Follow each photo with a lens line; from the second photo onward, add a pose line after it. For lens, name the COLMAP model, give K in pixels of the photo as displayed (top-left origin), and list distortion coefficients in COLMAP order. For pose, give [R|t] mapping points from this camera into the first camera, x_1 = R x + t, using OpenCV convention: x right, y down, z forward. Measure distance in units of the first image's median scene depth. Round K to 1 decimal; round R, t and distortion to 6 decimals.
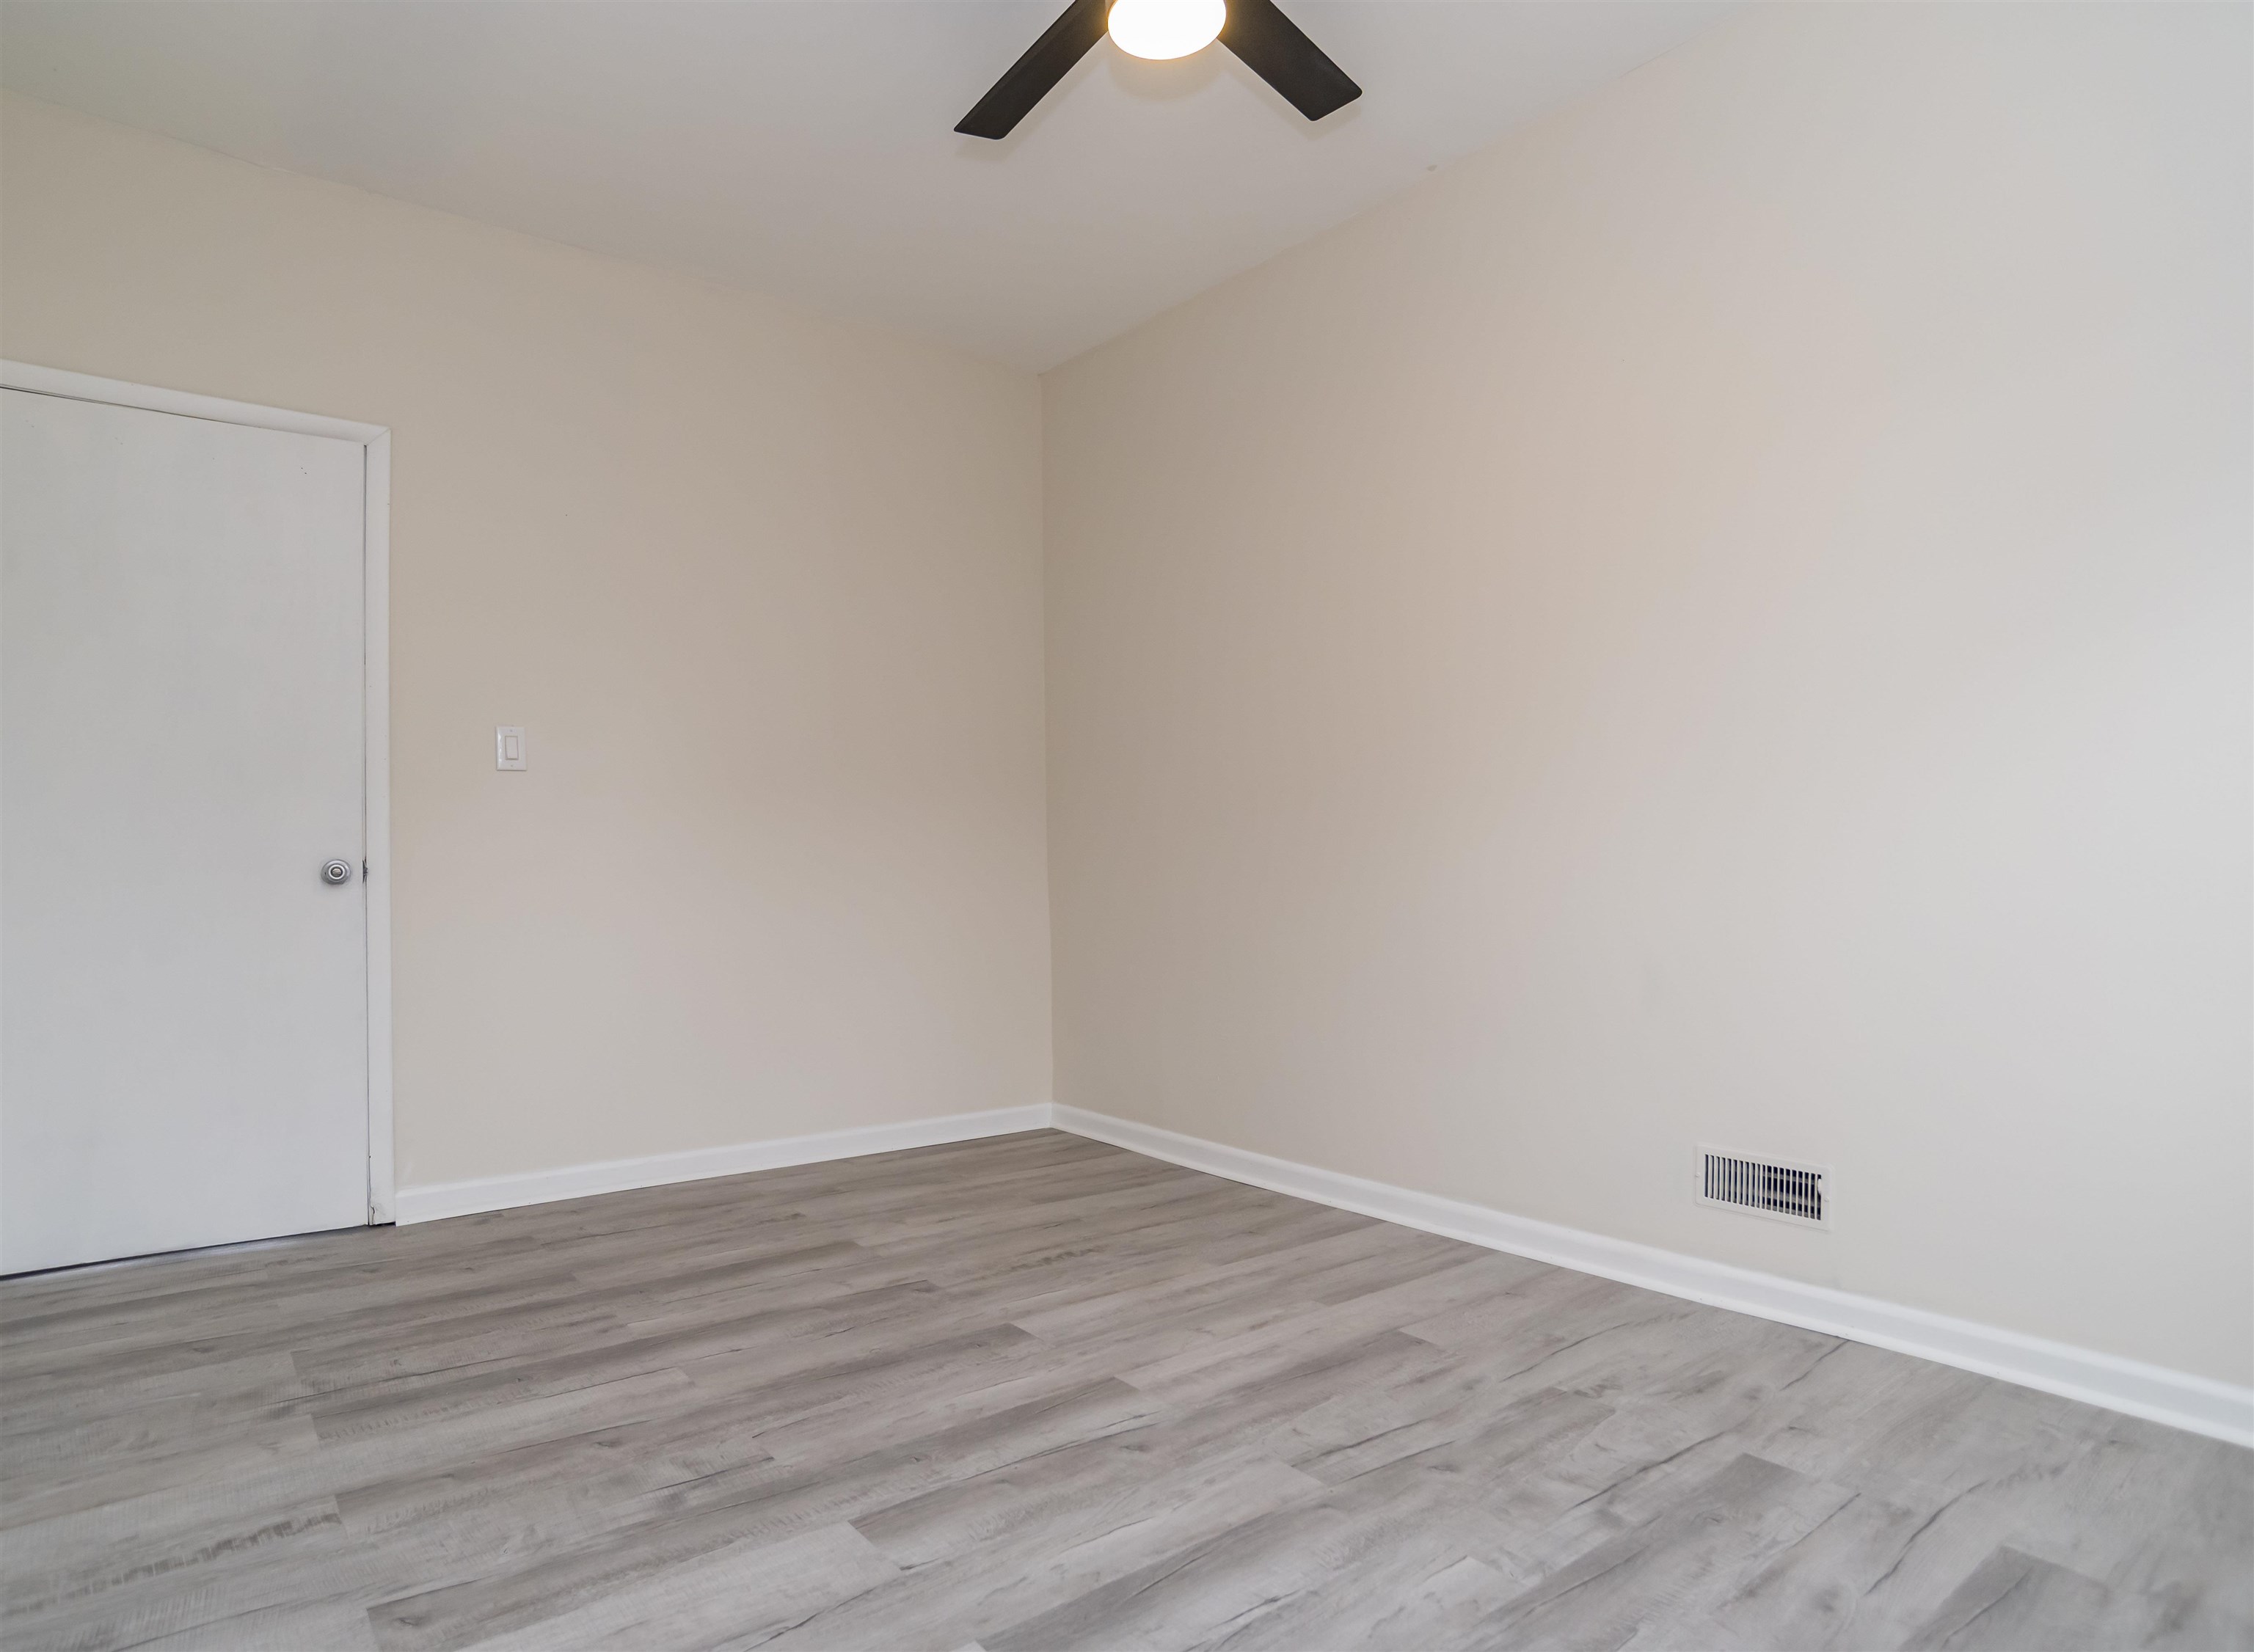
lens RADIAL K [[1231.8, 0, 1125.6], [0, 1231.8, 799.6], [0, 0, 1]] dist [-0.086203, 0.040292]
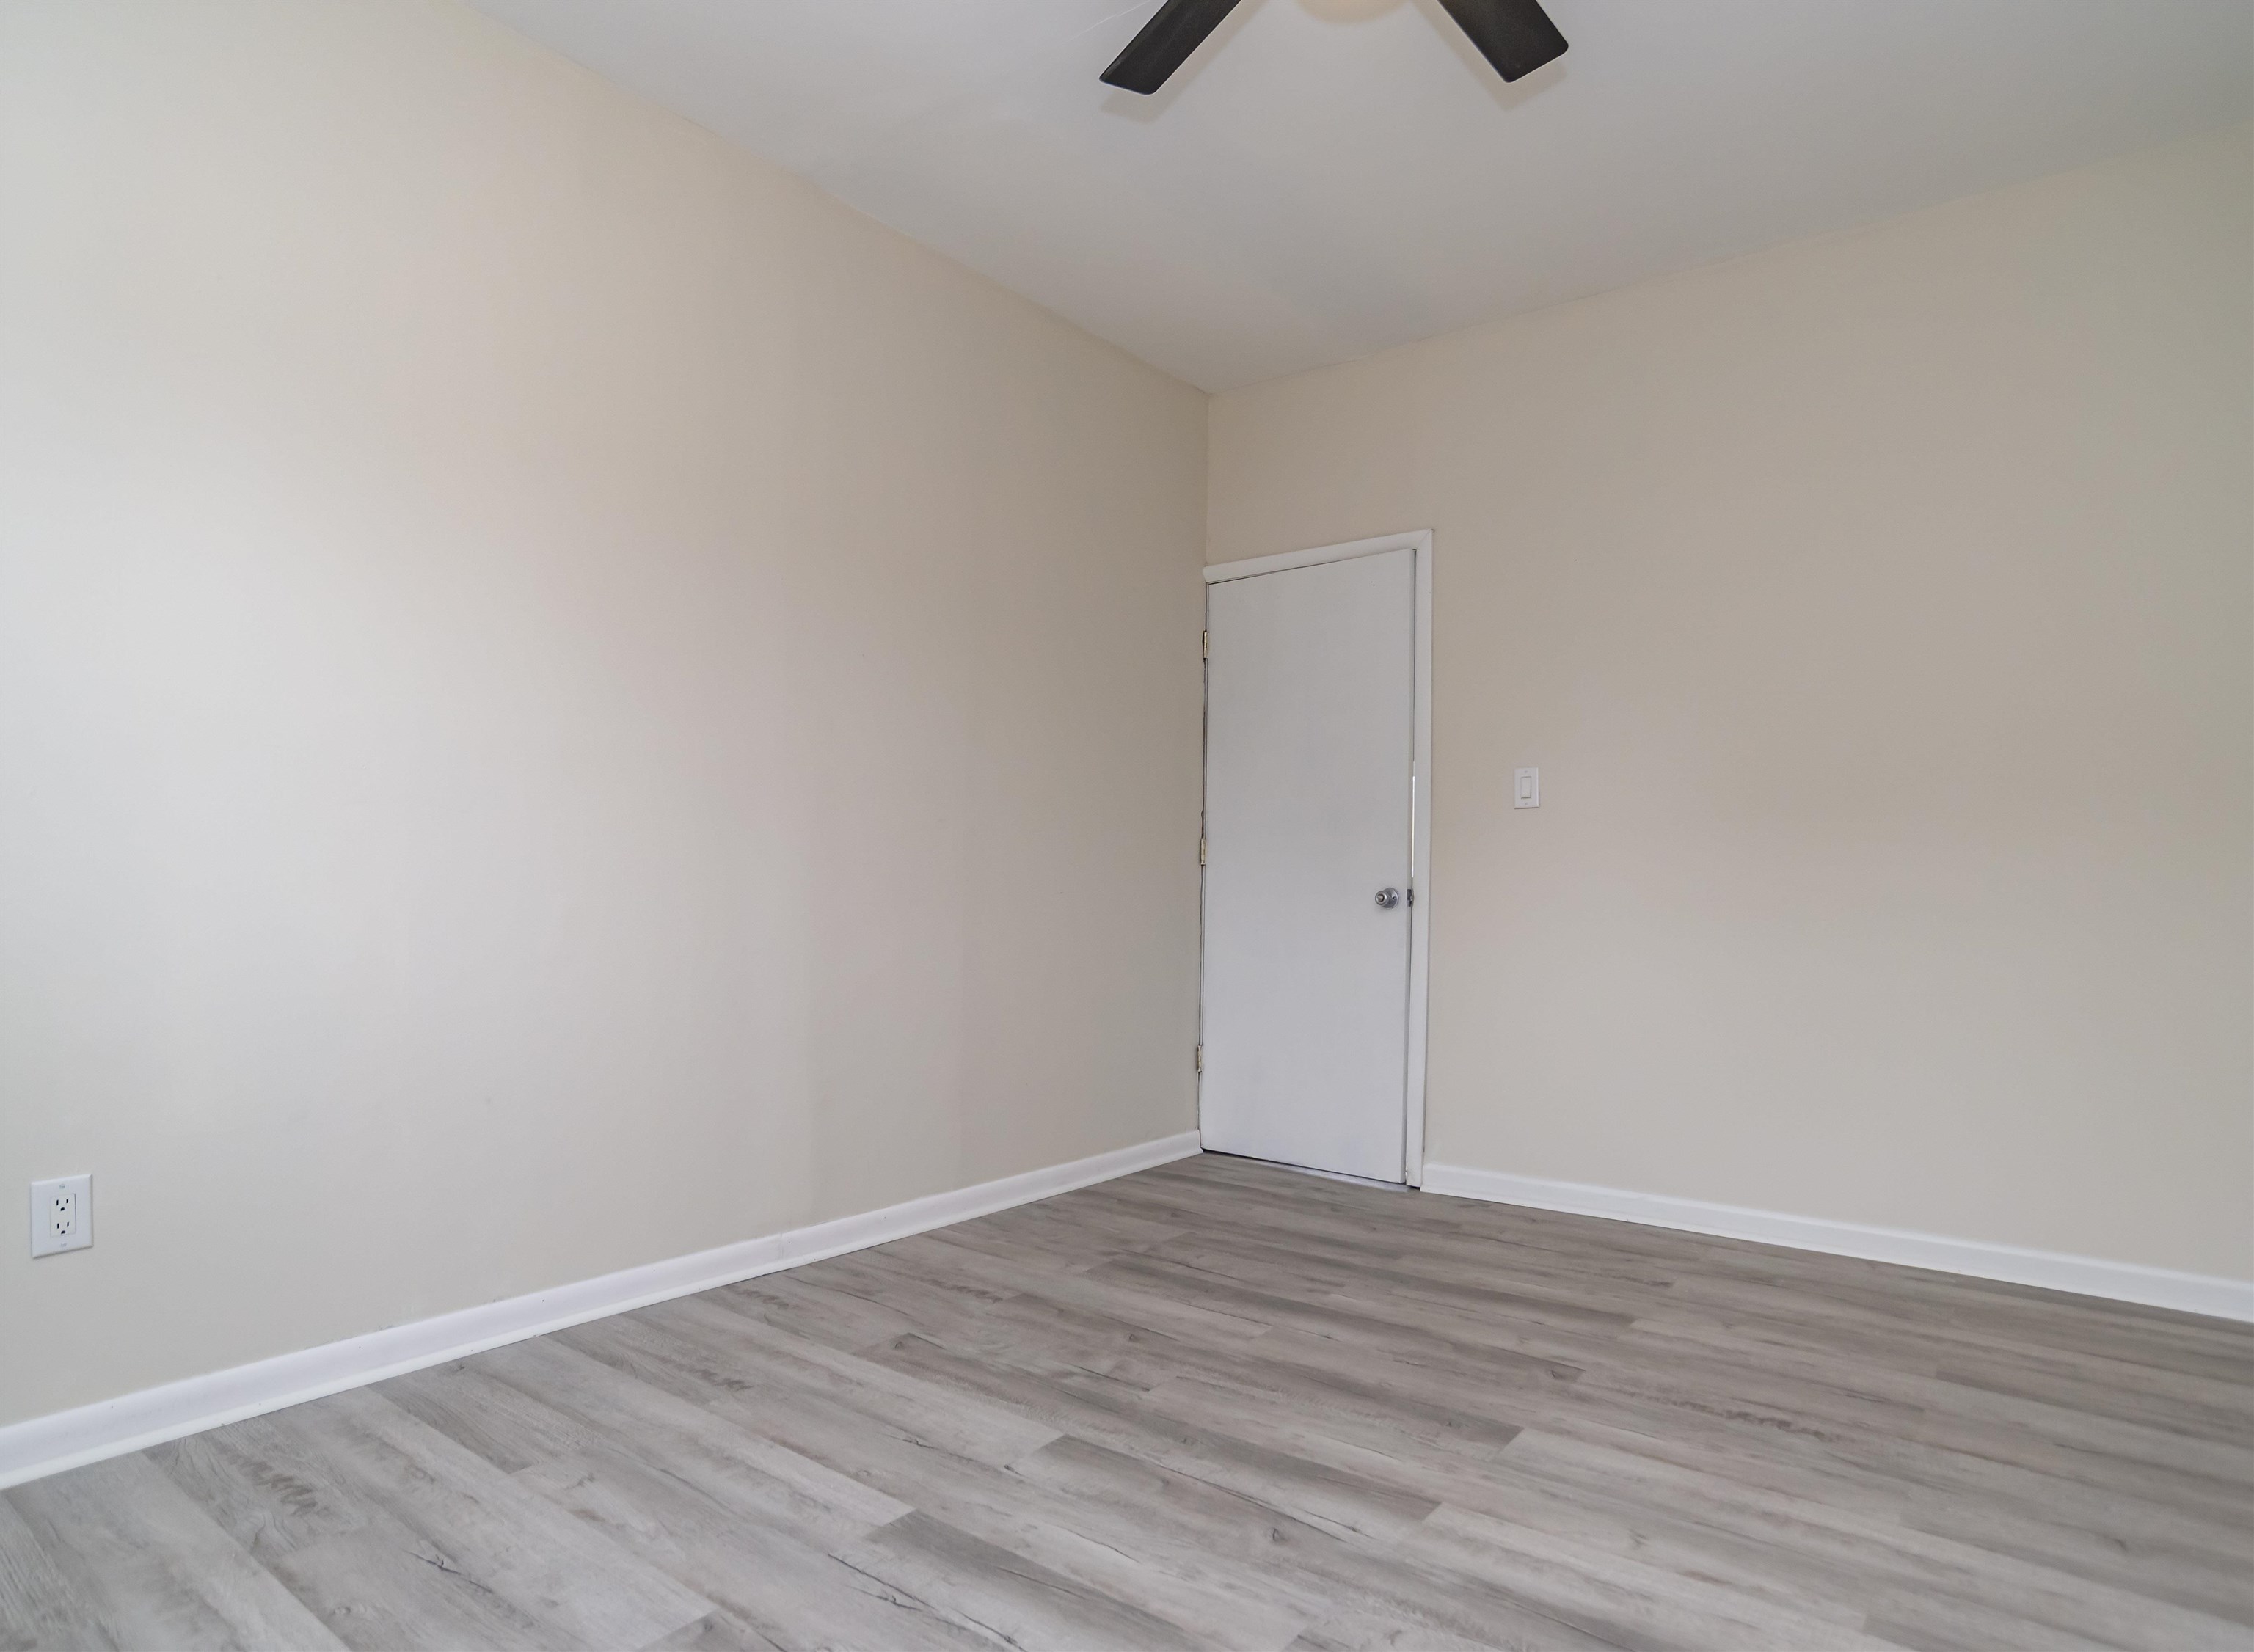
lens RADIAL K [[1250.6, 0, 1127.0], [0, 1250.6, 826.0], [0, 0, 1]] dist [-0.087980, 0.044630]
pose [[0.274413, -0.030666, -0.961123, 0.653611], [0.033305, 0.999195, -0.022371, 0.007410], [0.961035, -0.025871, 0.275213, 0.472733]]
